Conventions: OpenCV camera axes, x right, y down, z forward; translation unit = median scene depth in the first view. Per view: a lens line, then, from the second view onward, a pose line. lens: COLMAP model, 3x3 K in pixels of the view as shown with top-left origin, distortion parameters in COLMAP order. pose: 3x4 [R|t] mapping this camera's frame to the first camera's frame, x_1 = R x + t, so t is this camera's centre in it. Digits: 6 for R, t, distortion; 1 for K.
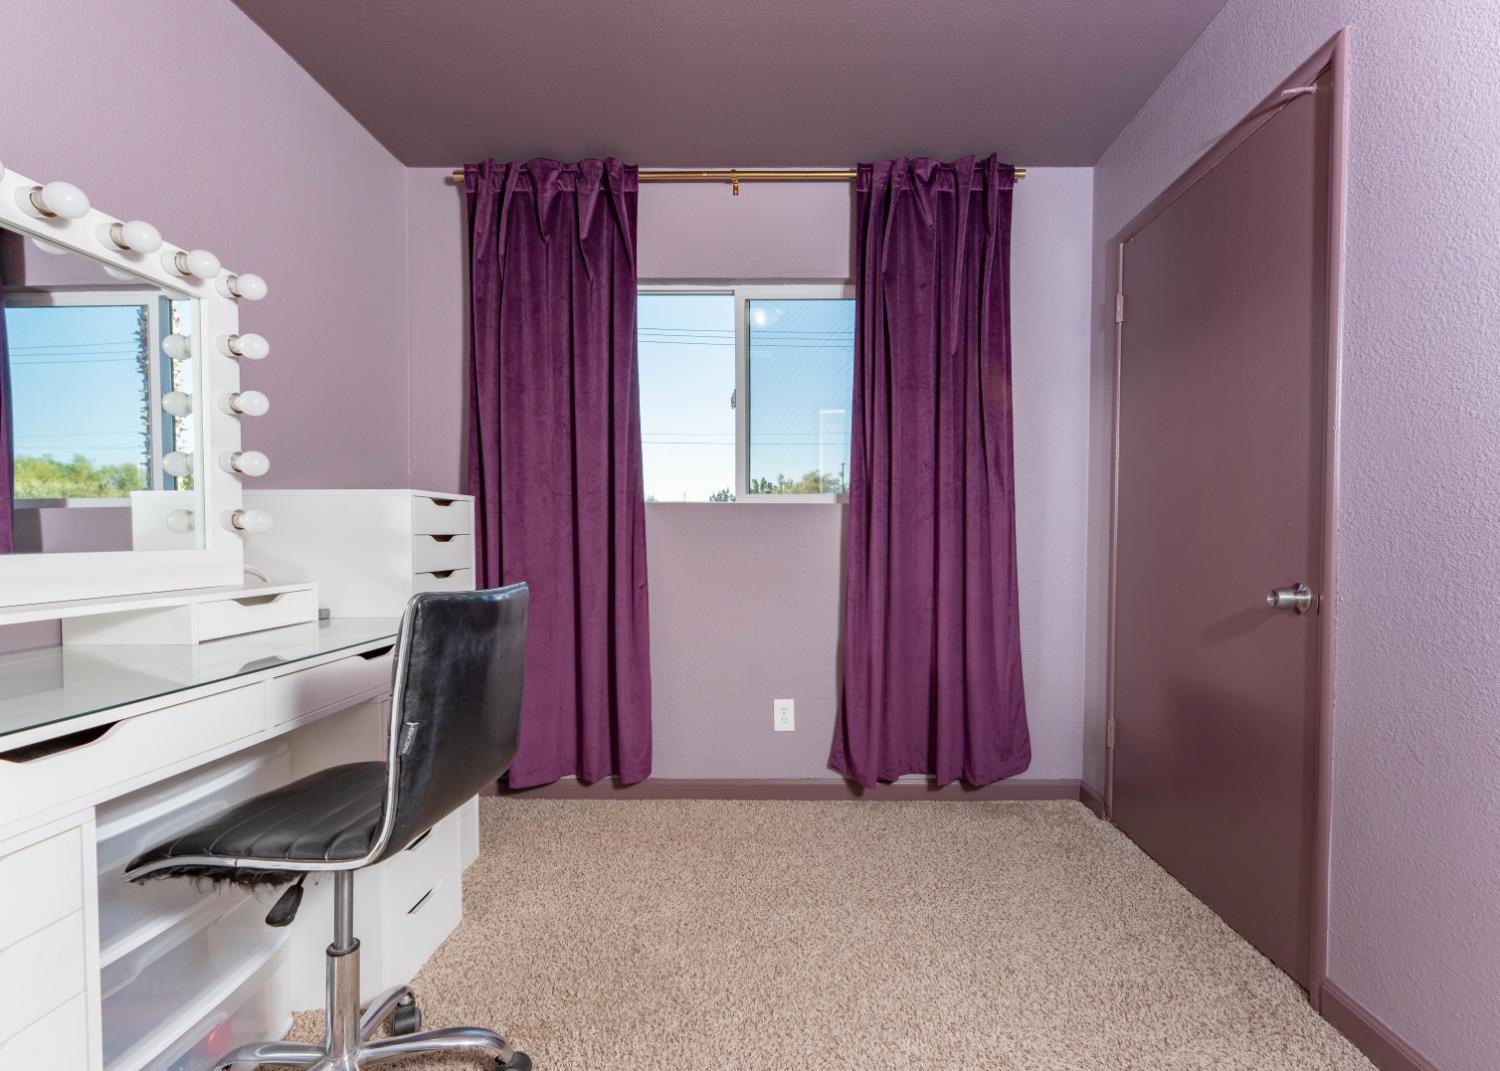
lens RADIAL K [[685.7, 0, 753.5], [0, 685.7, 546.9], [0, 0, 1]] dist [-0.000579, -0.000130]
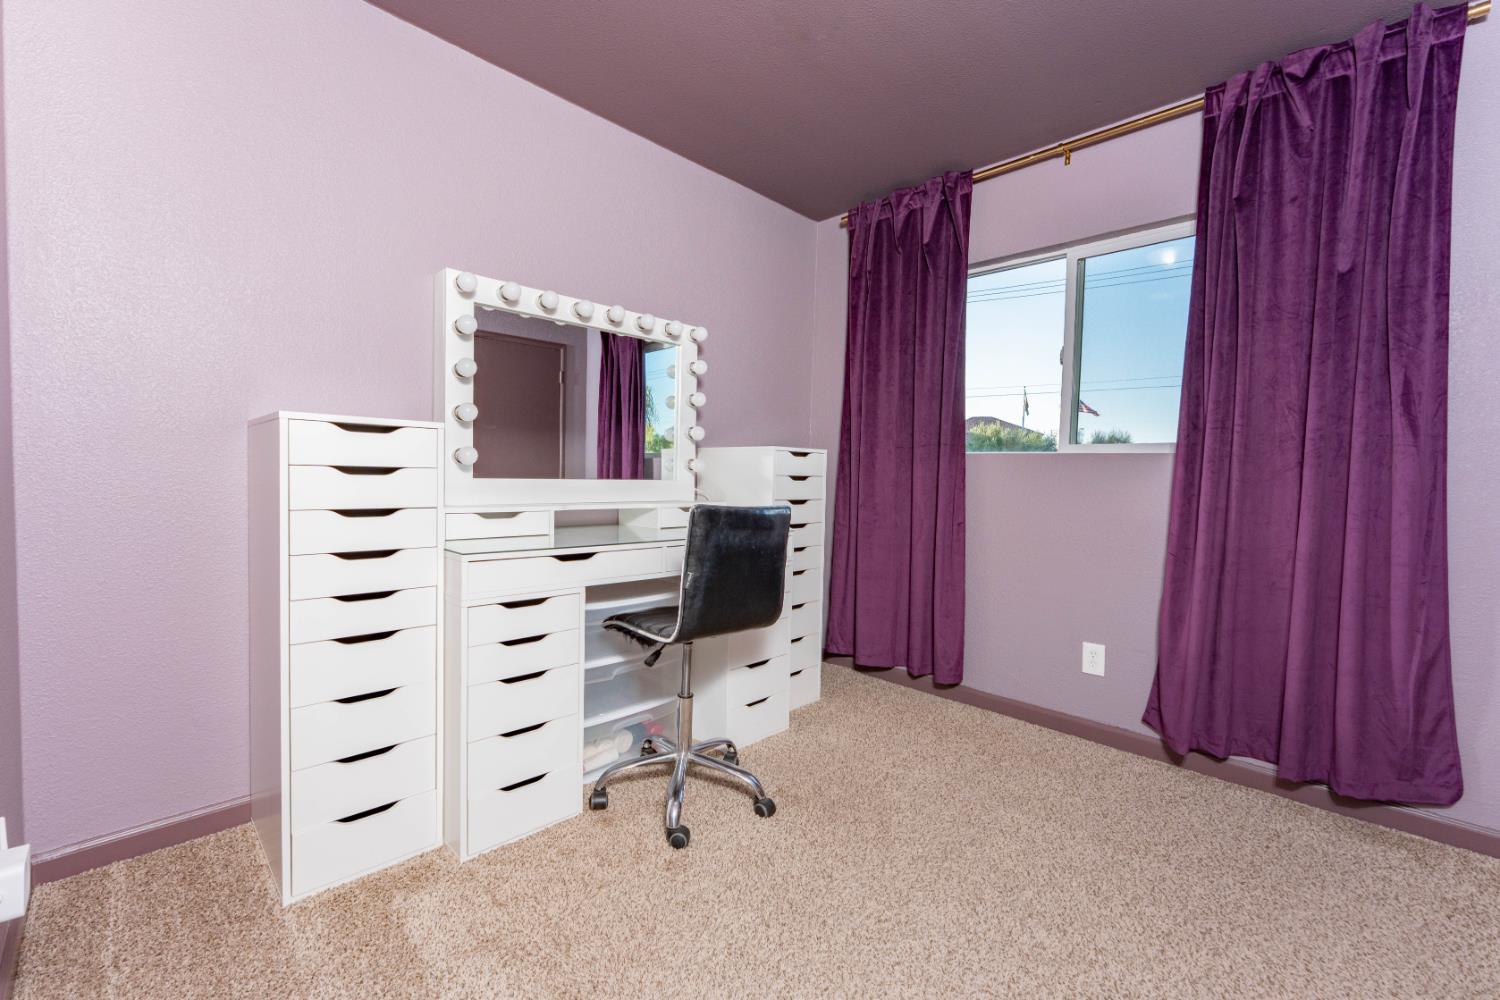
lens RADIAL K [[628.7, 0, 728.1], [0, 628.7, 496.6], [0, 0, 1]] dist [0.001555, 0.000140]
pose [[0.700375, 0.043594, -0.712442, 0.334724], [-0.038834, 0.998982, 0.022951, 0.001604], [0.712718, 0.011593, 0.701355, -0.059269]]
